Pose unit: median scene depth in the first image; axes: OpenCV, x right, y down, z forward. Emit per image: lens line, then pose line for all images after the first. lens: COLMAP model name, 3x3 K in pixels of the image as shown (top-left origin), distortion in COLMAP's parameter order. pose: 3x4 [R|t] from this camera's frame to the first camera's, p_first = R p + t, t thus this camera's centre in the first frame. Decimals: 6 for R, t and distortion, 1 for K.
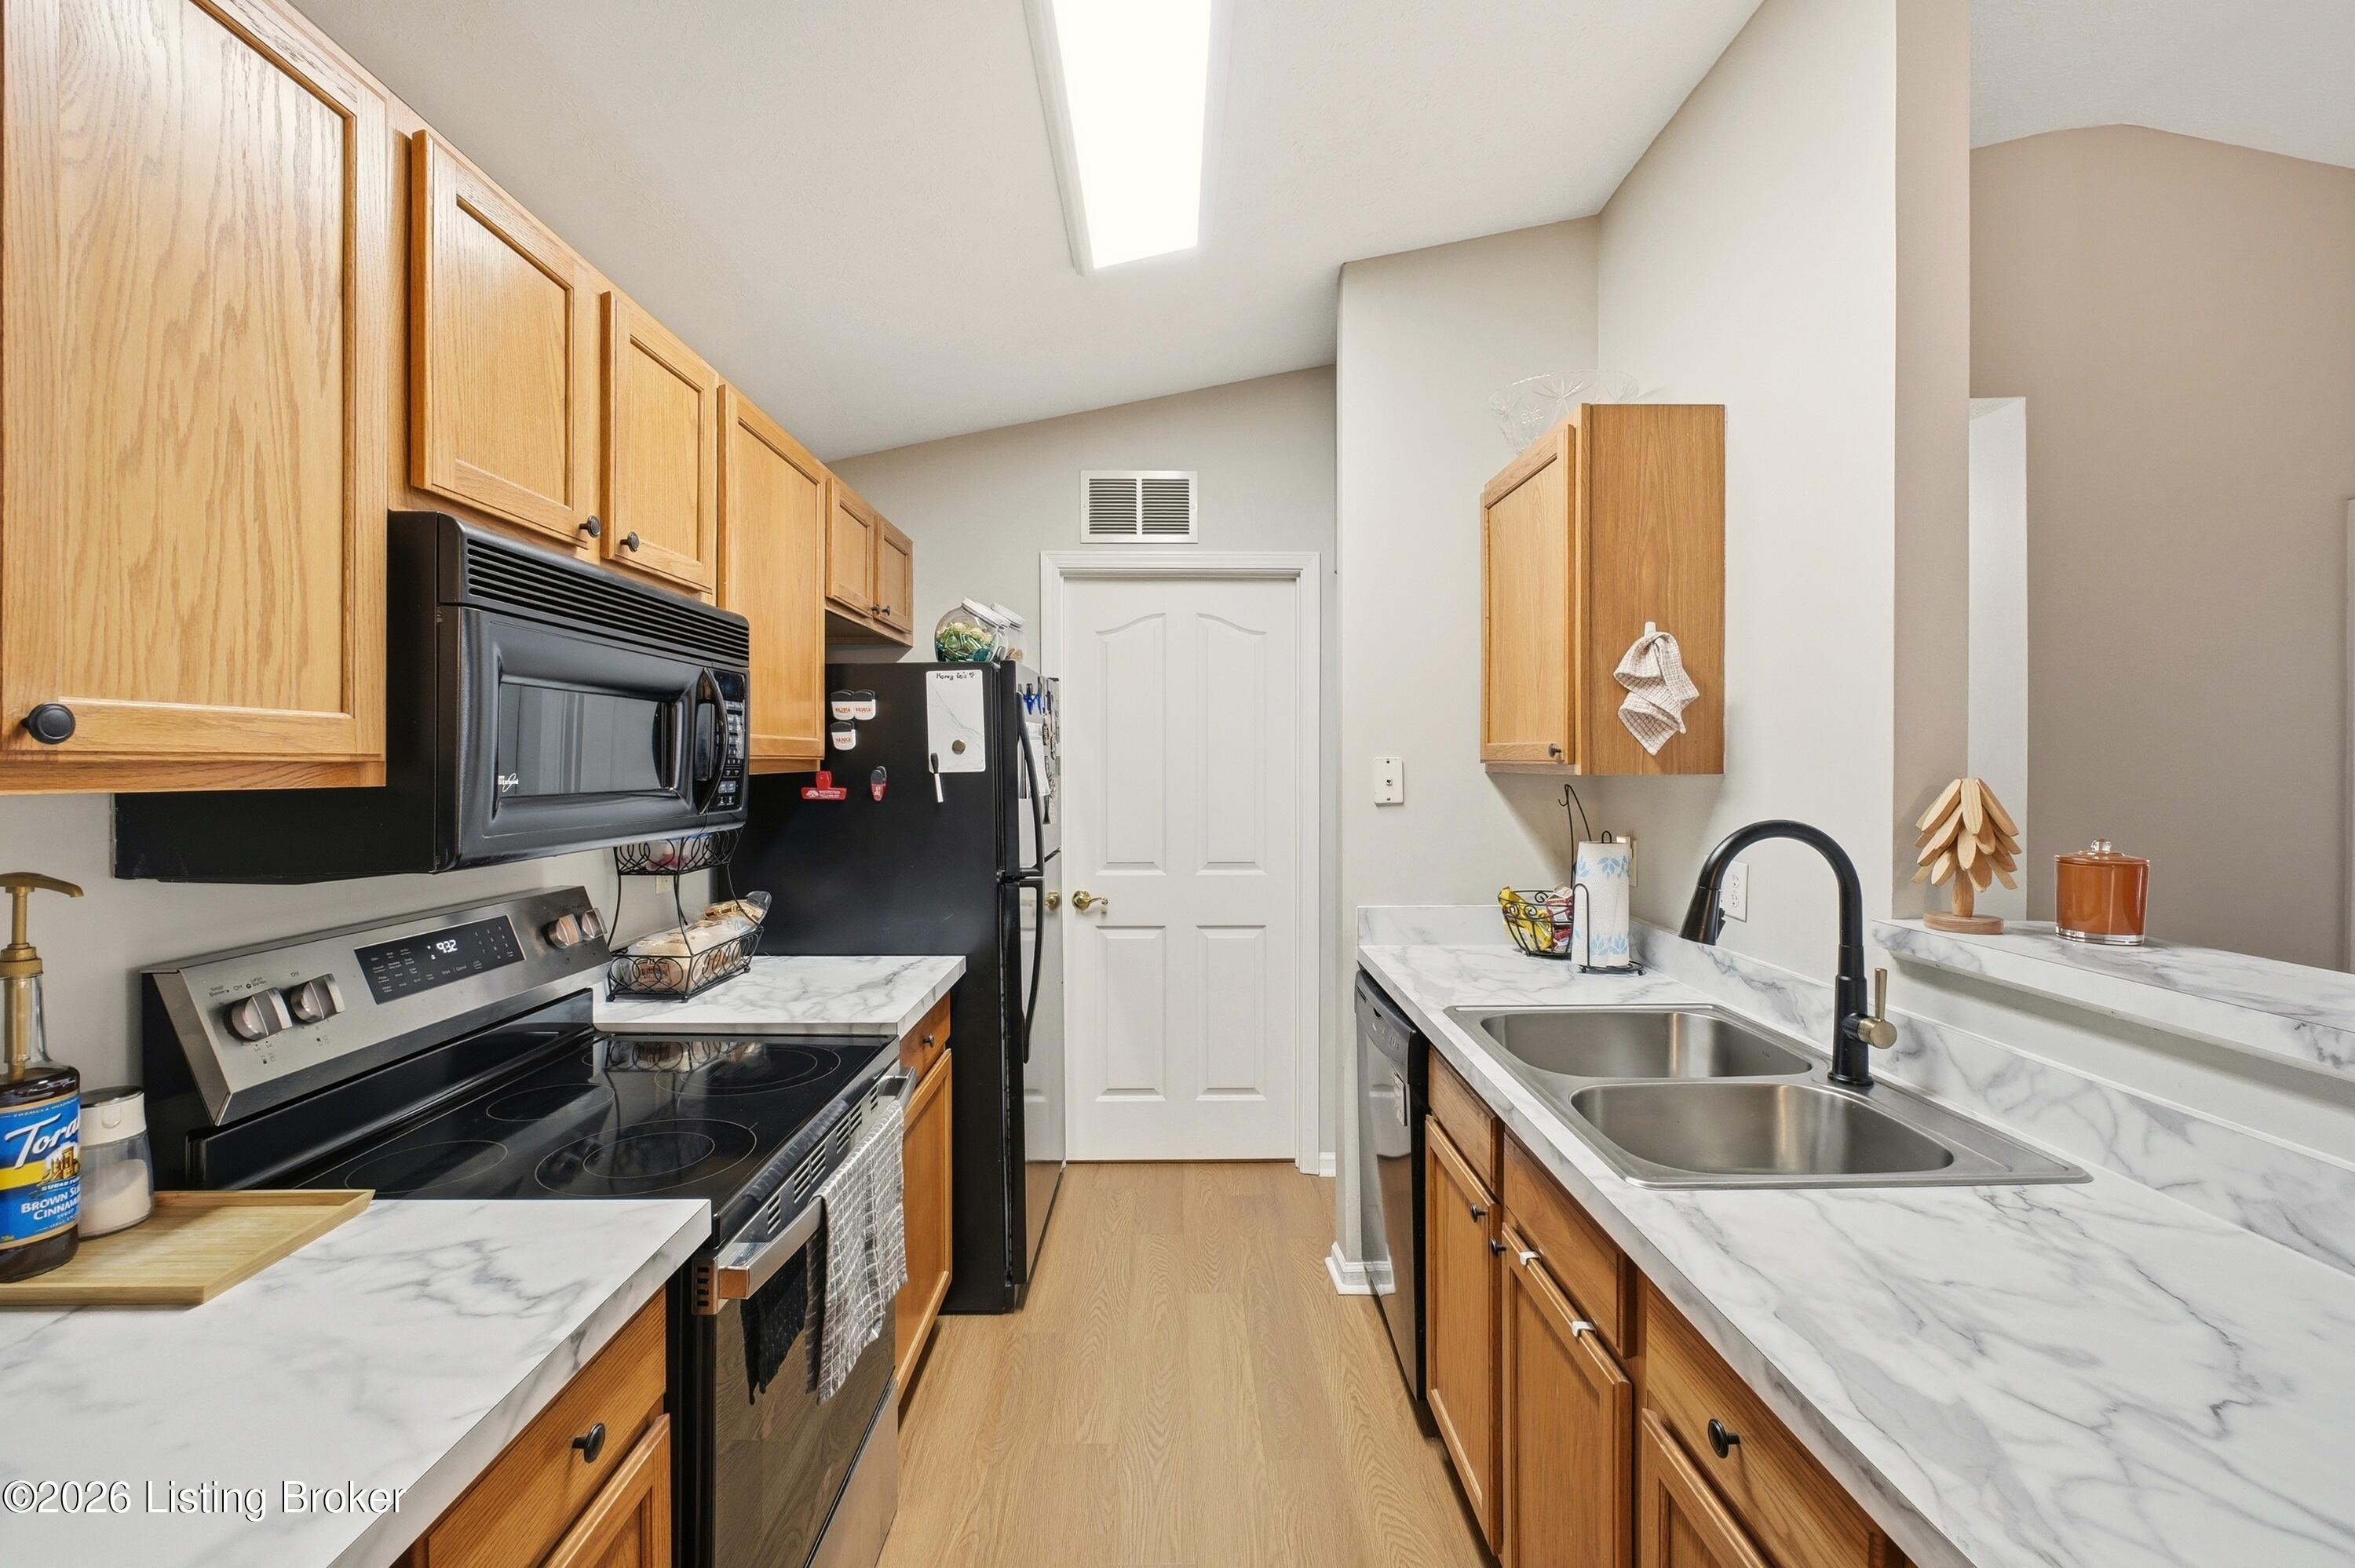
lens RADIAL K [[989.1, 0, 1184.1], [0, 989.1, 778.8], [0, 0, 1]] dist [-0.000481, -0.000112]
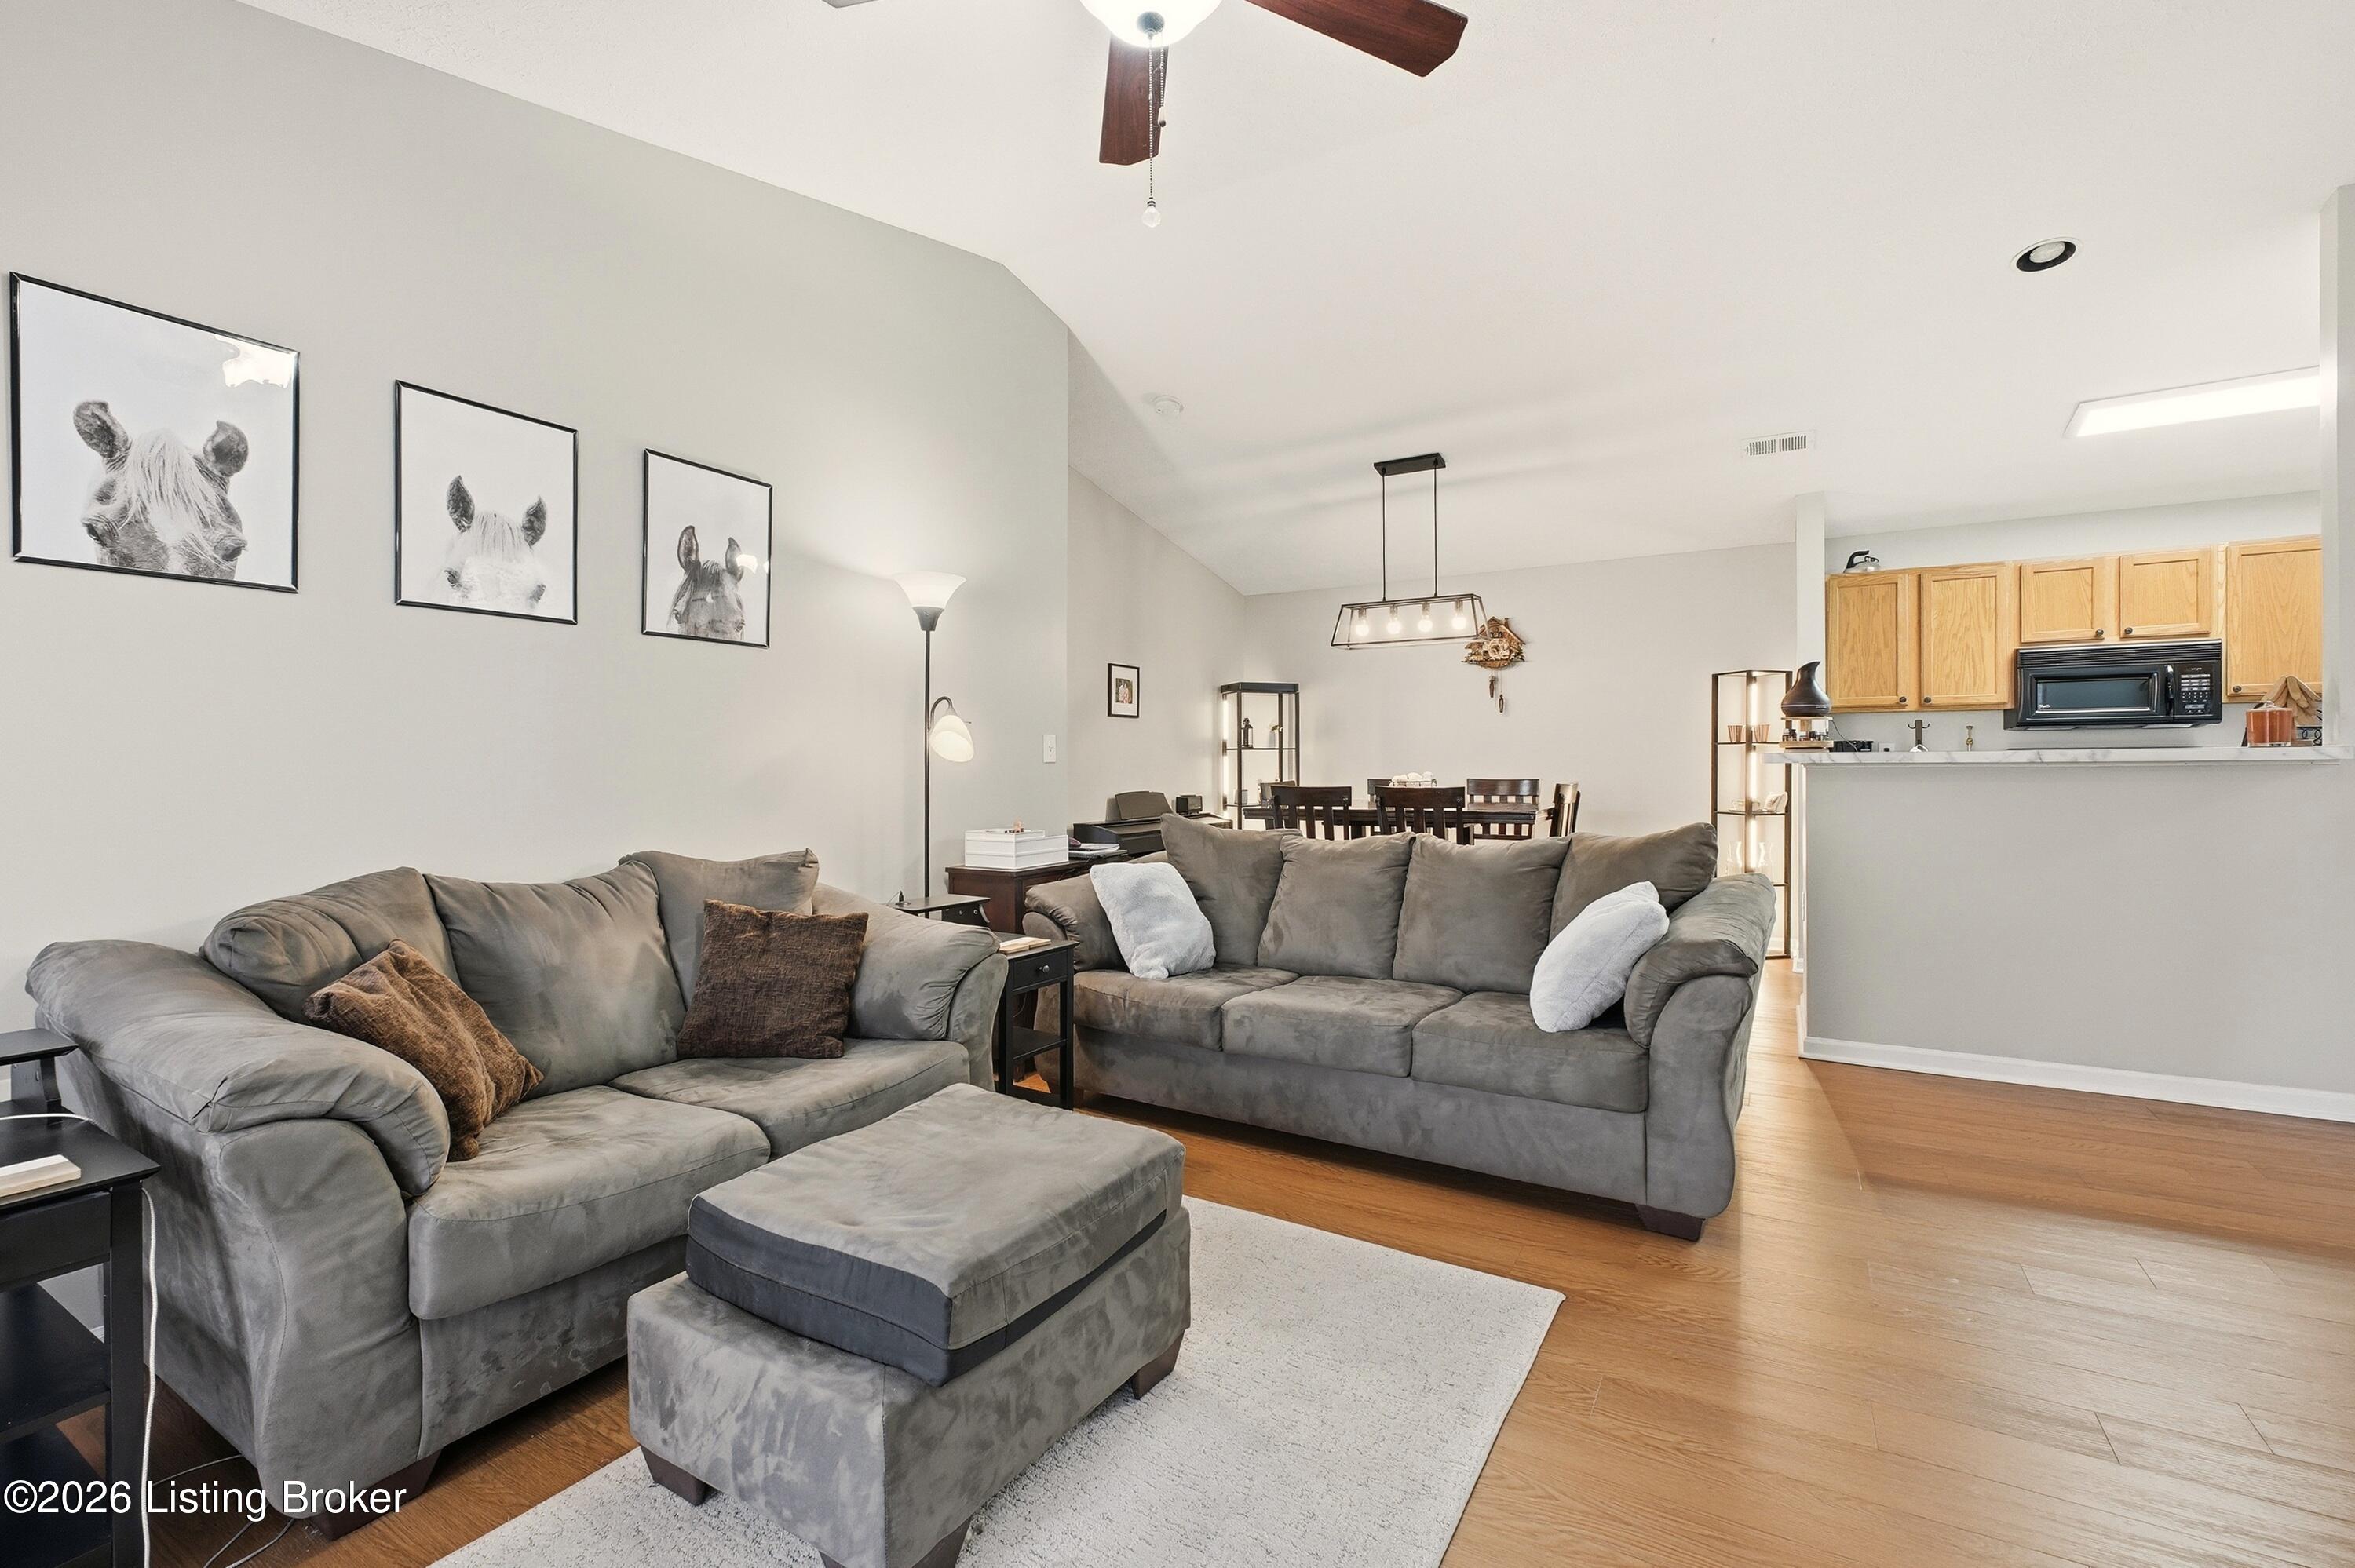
lens RADIAL K [[1011.1, 0, 1186.2], [0, 1011.1, 764.7], [0, 0, 1]] dist [-0.003747, -0.000611]
pose [[-0.512520, 0.005553, -0.858657, 2.988813], [-0.006071, 0.999931, 0.010090, 0.140227], [0.858654, 0.010384, -0.512451, 0.081488]]
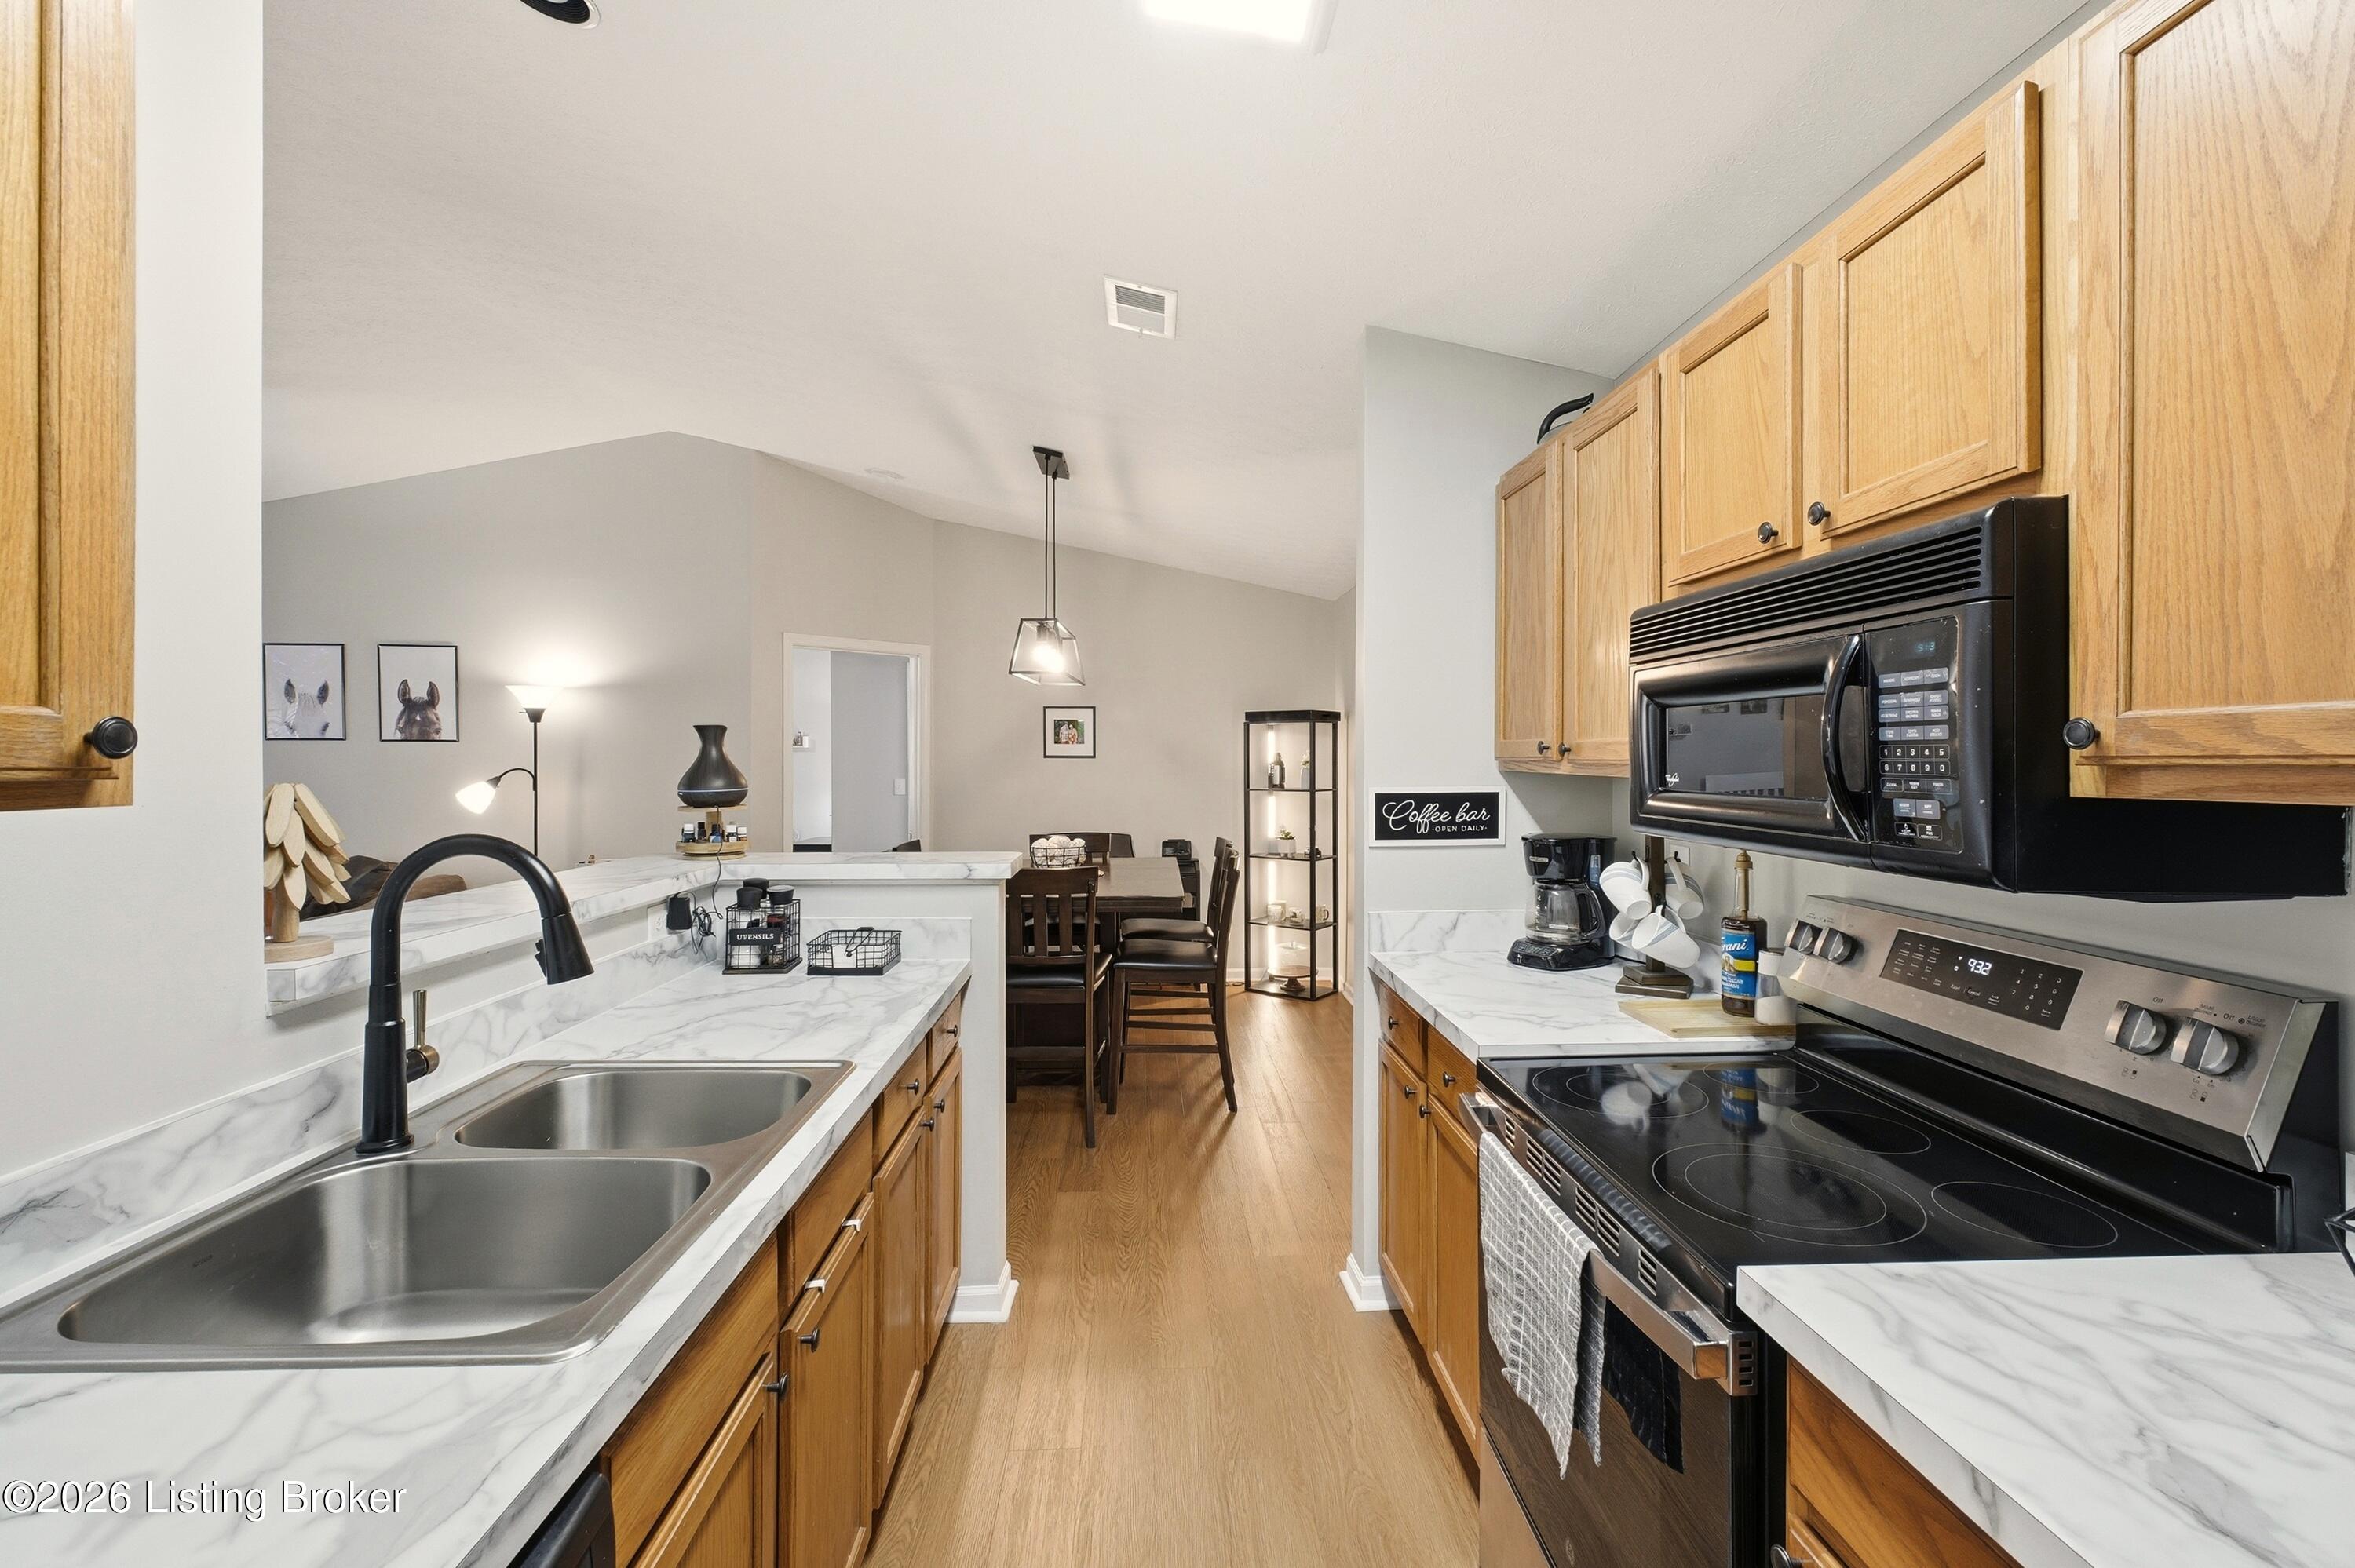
lens RADIAL K [[1011.1, 0, 1186.2], [0, 1011.1, 764.7], [0, 0, 1]] dist [-0.003747, -0.000611]
pose [[-0.999393, -0.001458, -0.034811, 0.021913], [-0.002222, 0.999757, 0.021934, -0.029824], [0.034771, 0.021998, -0.999153, 1.510450]]
